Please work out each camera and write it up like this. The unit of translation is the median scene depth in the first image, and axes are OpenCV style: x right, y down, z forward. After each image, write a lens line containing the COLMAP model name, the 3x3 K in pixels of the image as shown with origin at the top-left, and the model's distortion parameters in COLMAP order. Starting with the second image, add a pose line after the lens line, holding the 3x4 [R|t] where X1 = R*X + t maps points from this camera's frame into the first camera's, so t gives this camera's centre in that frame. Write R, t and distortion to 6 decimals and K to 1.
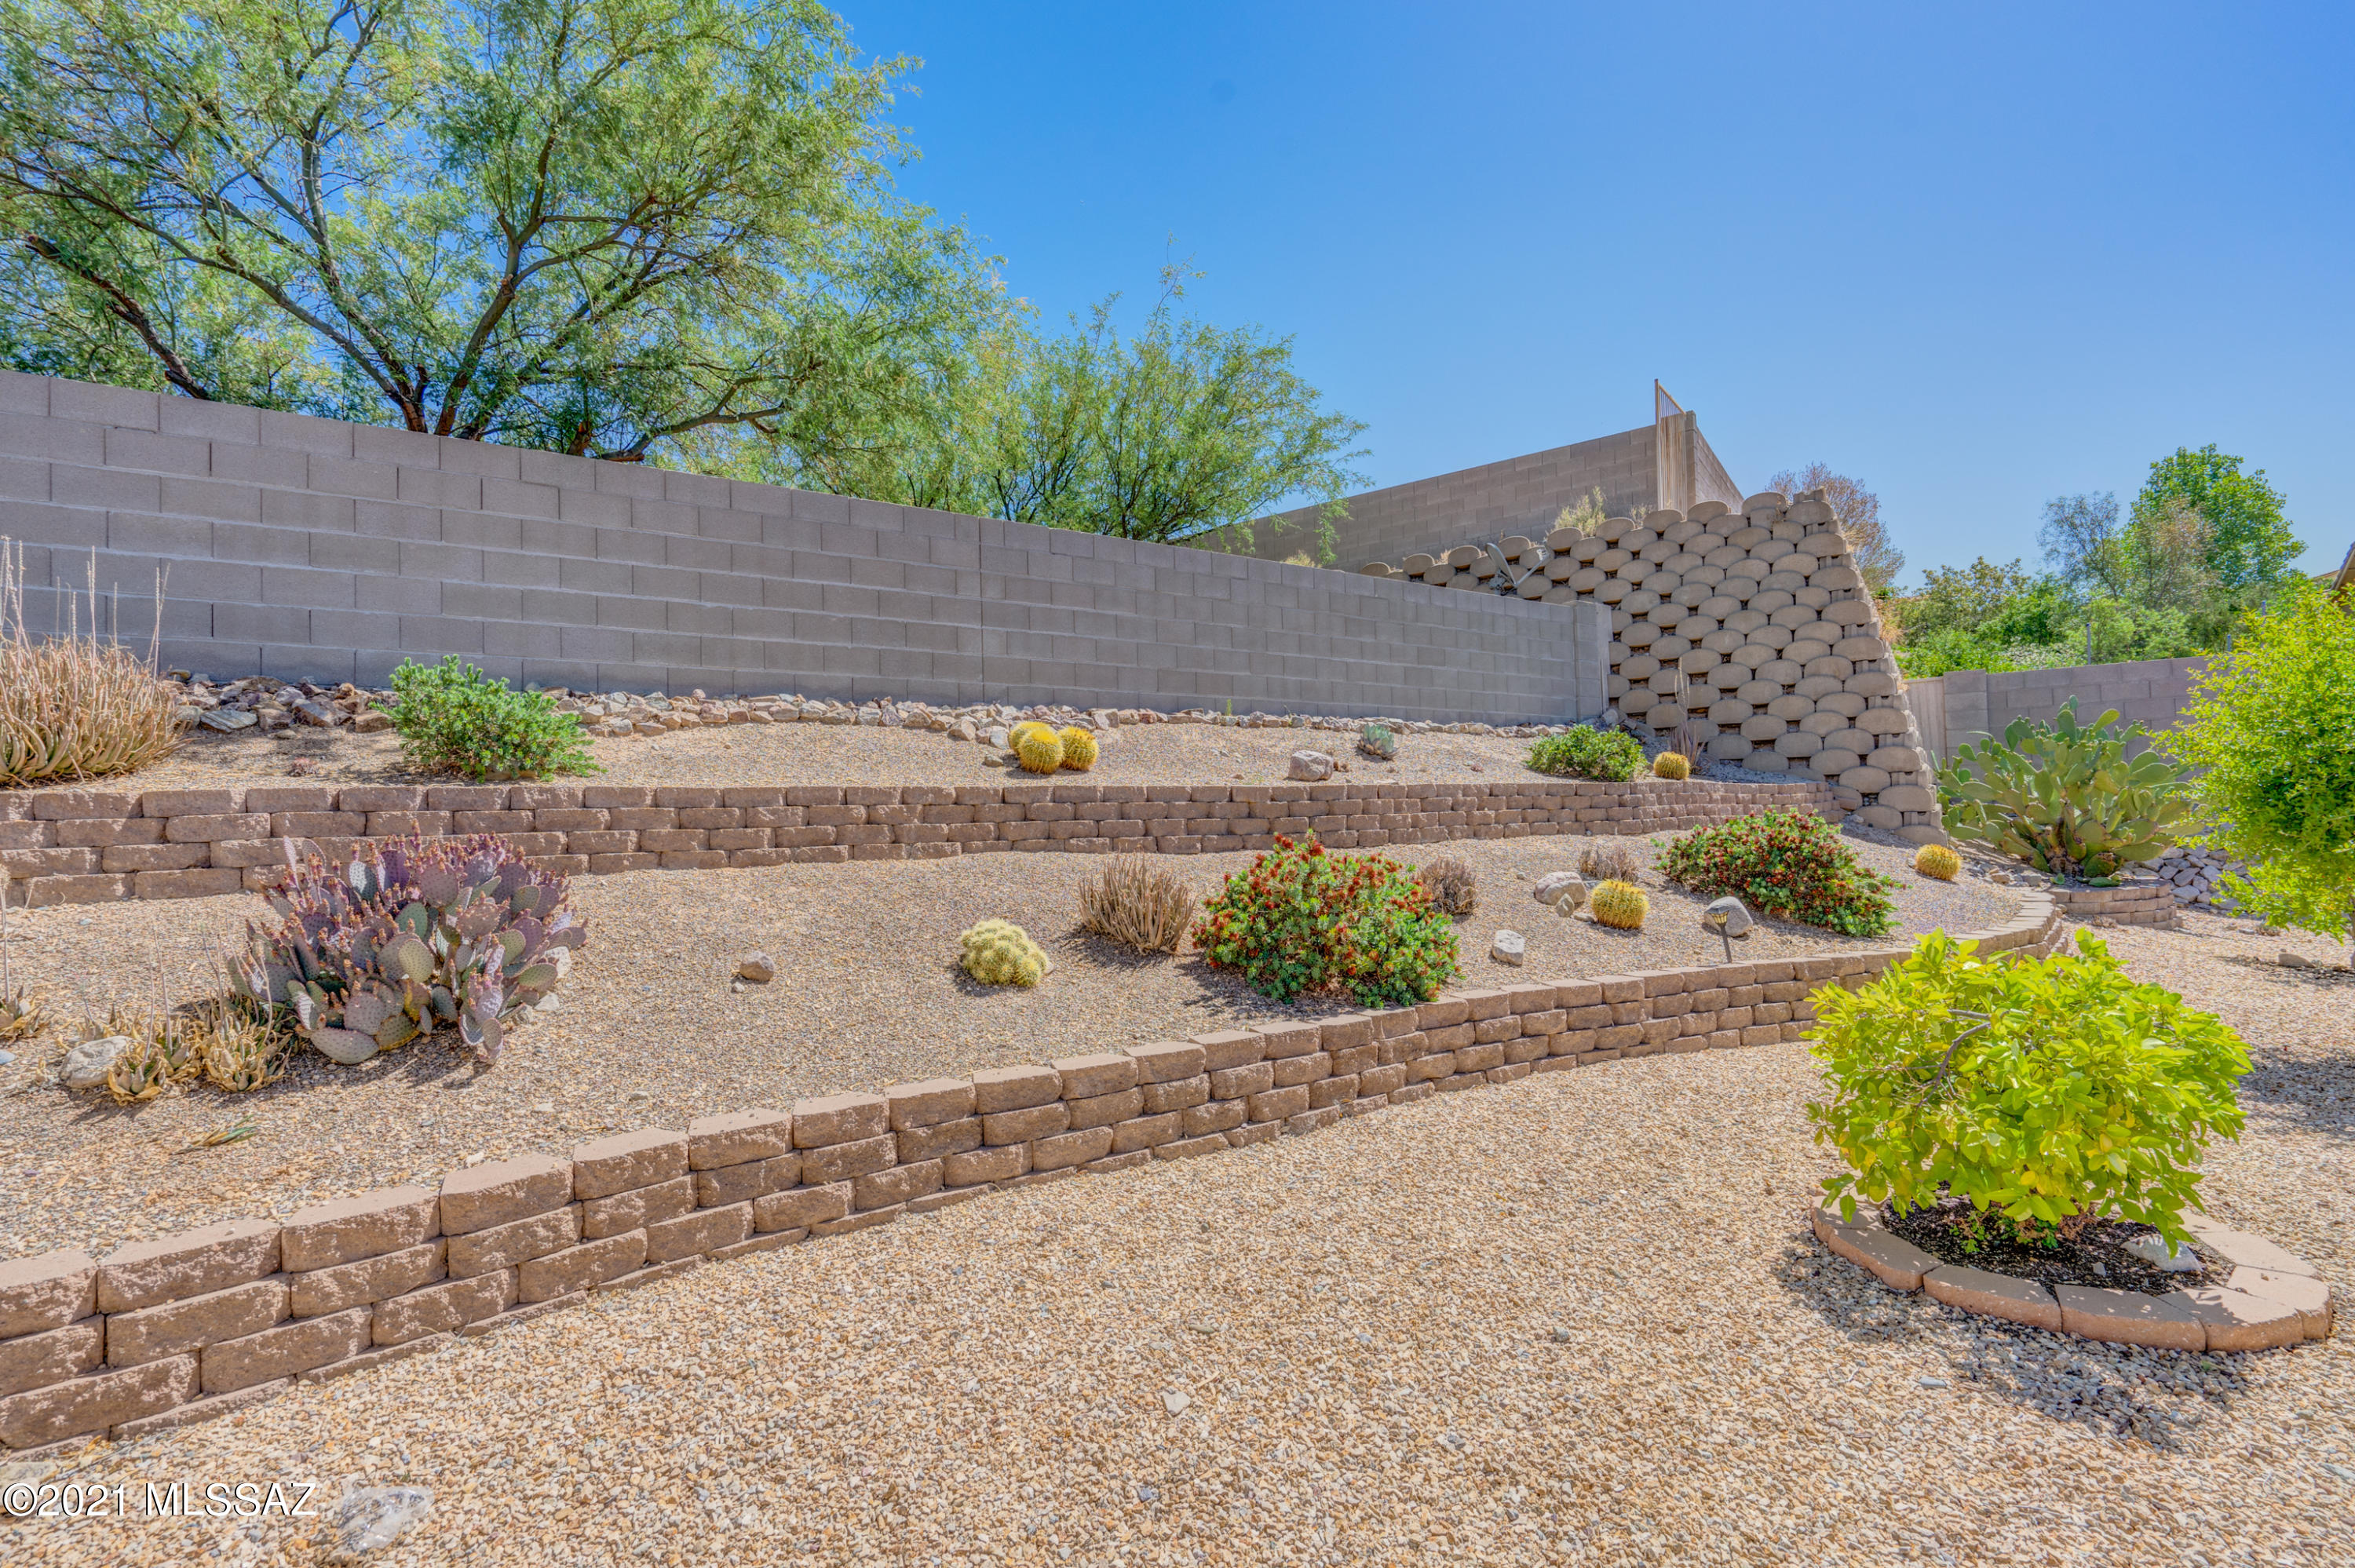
lens RADIAL K [[1070.9, 0, 1189.4], [0, 1070.9, 780.7], [0, 0, 1]] dist [-0.000474, -0.000496]
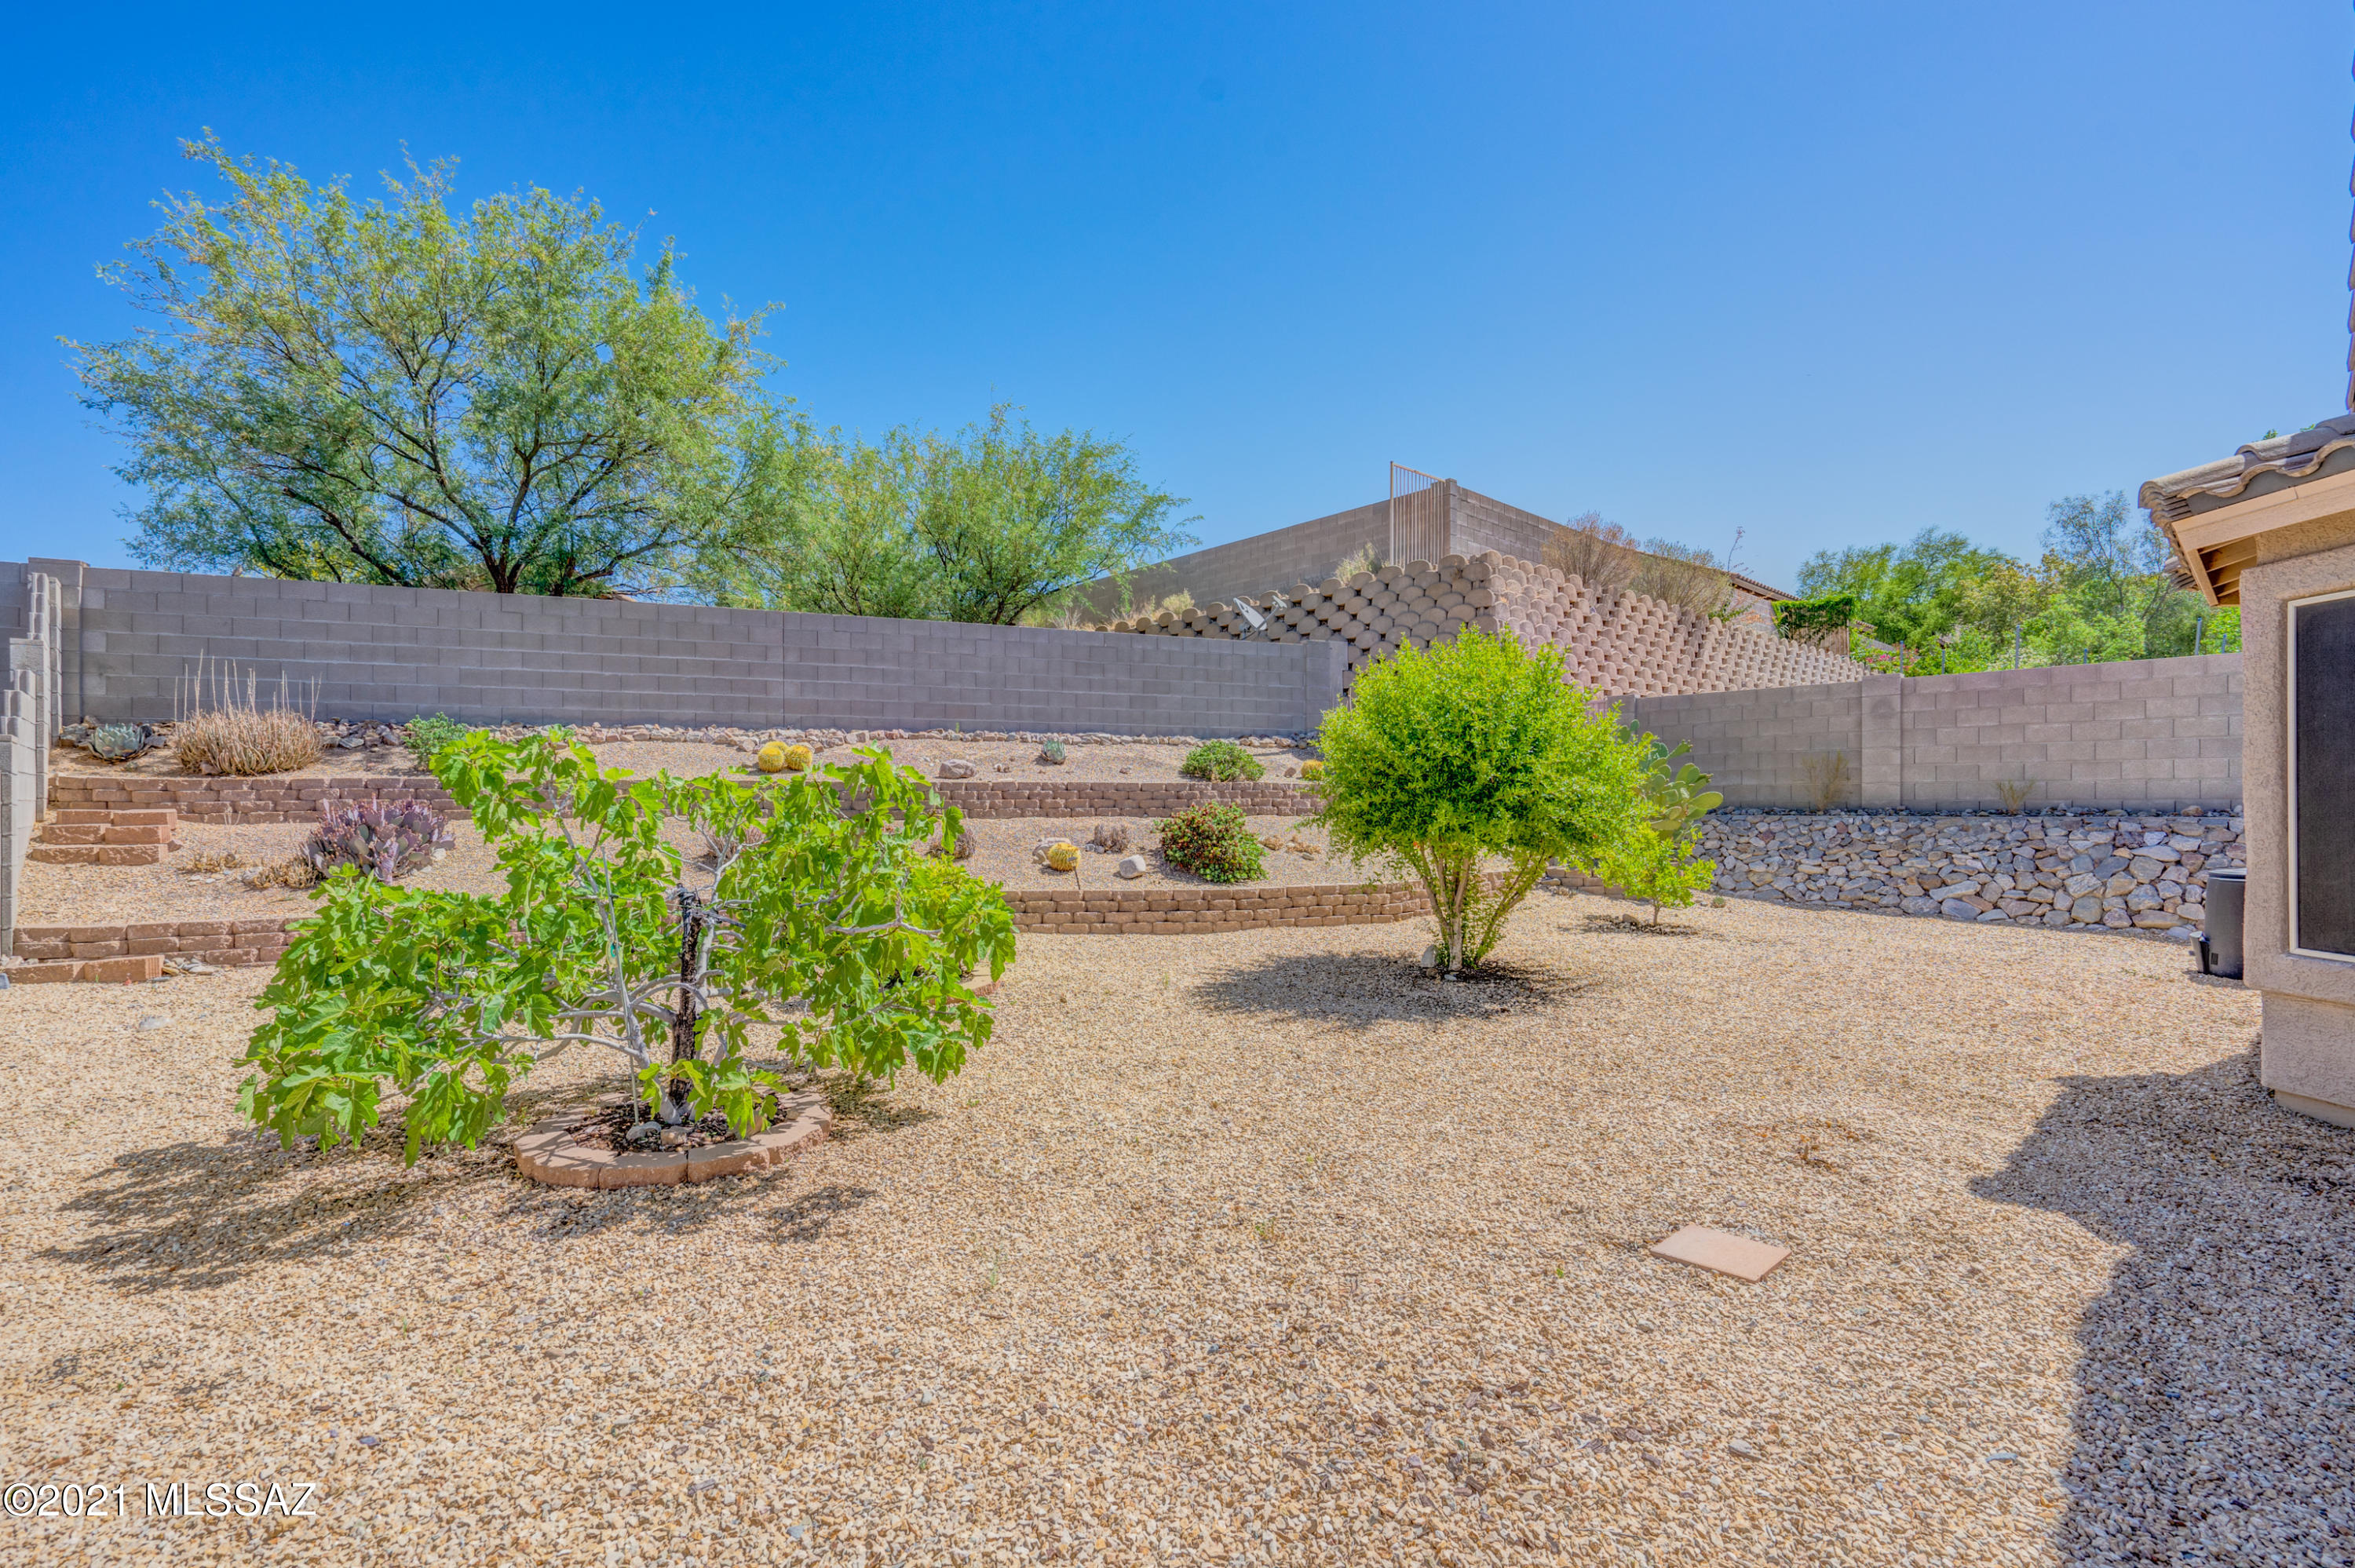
lens RADIAL K [[1070.9, 0, 1166.0], [0, 1070.9, 794.9], [0, 0, 1]] dist [-0.000474, -0.000496]
pose [[0.979880, 0.020069, -0.198578, 0.778347], [-0.014485, 0.999459, 0.029533, -0.028877], [0.199063, -0.026063, 0.979640, -0.529596]]
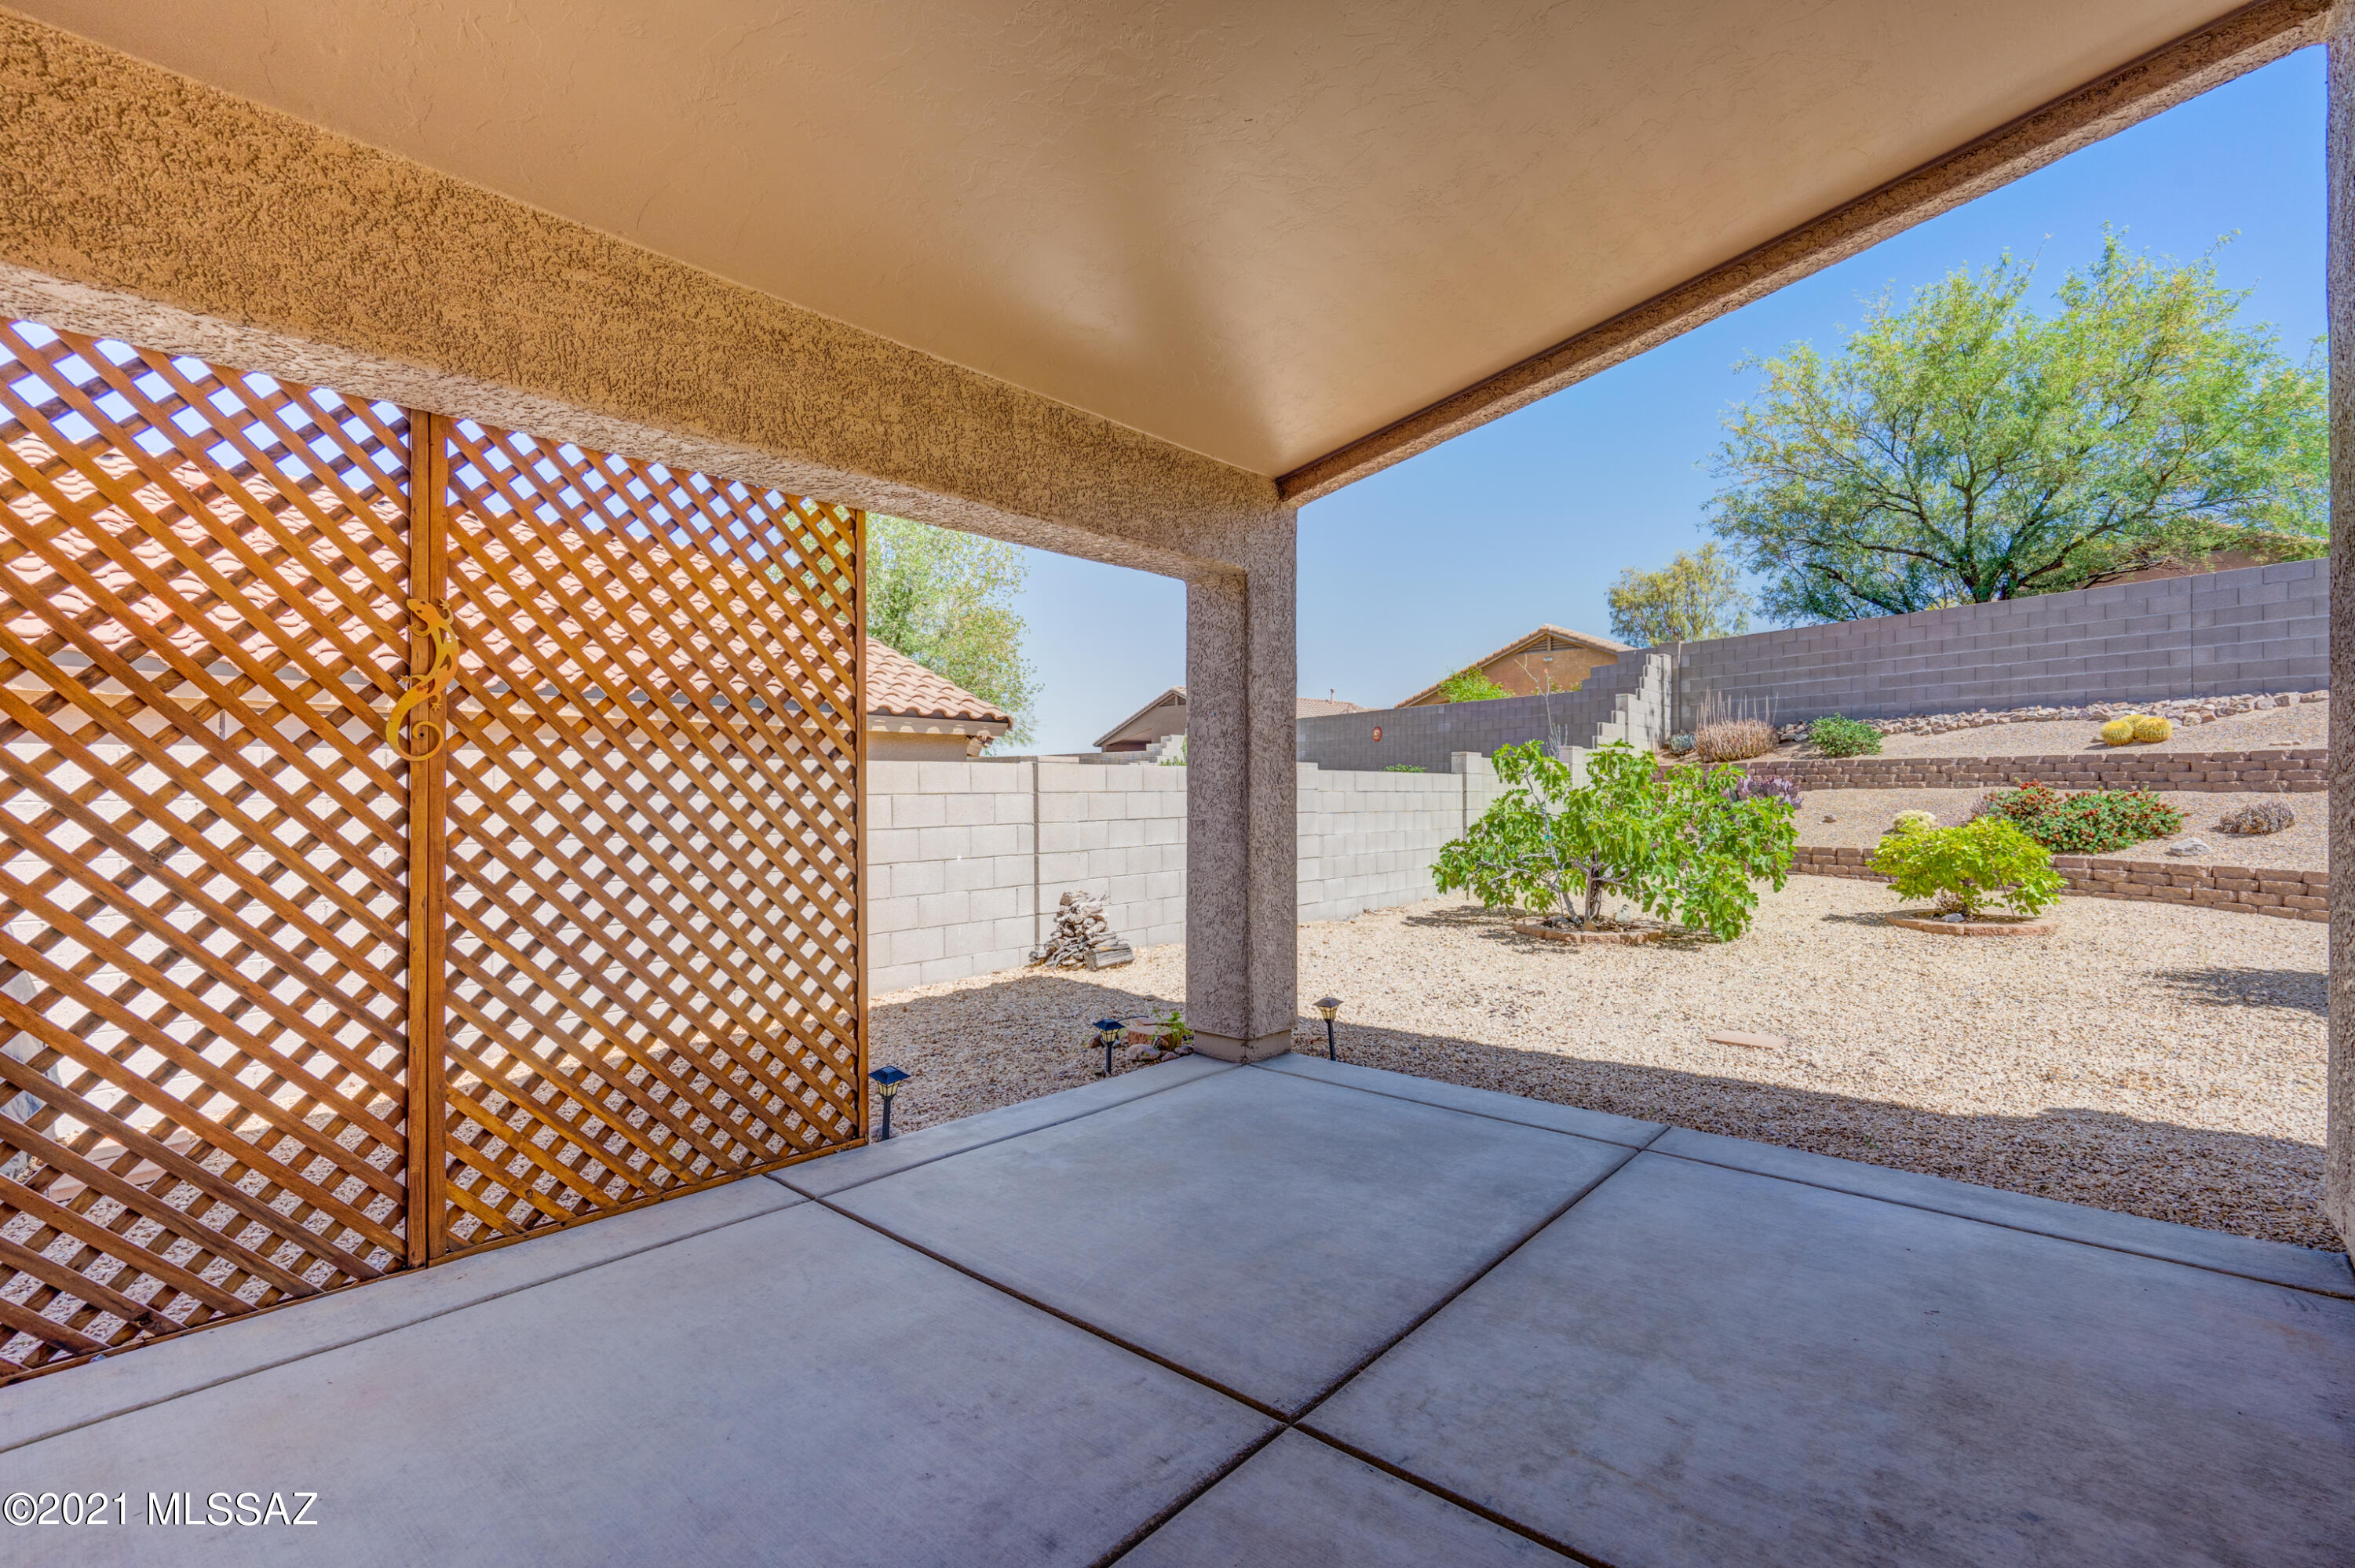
lens RADIAL K [[1070.9, 0, 1177.7], [0, 1070.9, 782.1], [0, 0, 1]] dist [-0.000474, -0.000496]
pose [[-0.099531, 0.011121, -0.994972, 1.651410], [0.027554, 0.999585, 0.008416, -0.004126], [0.994653, -0.026578, -0.099796, -0.327423]]
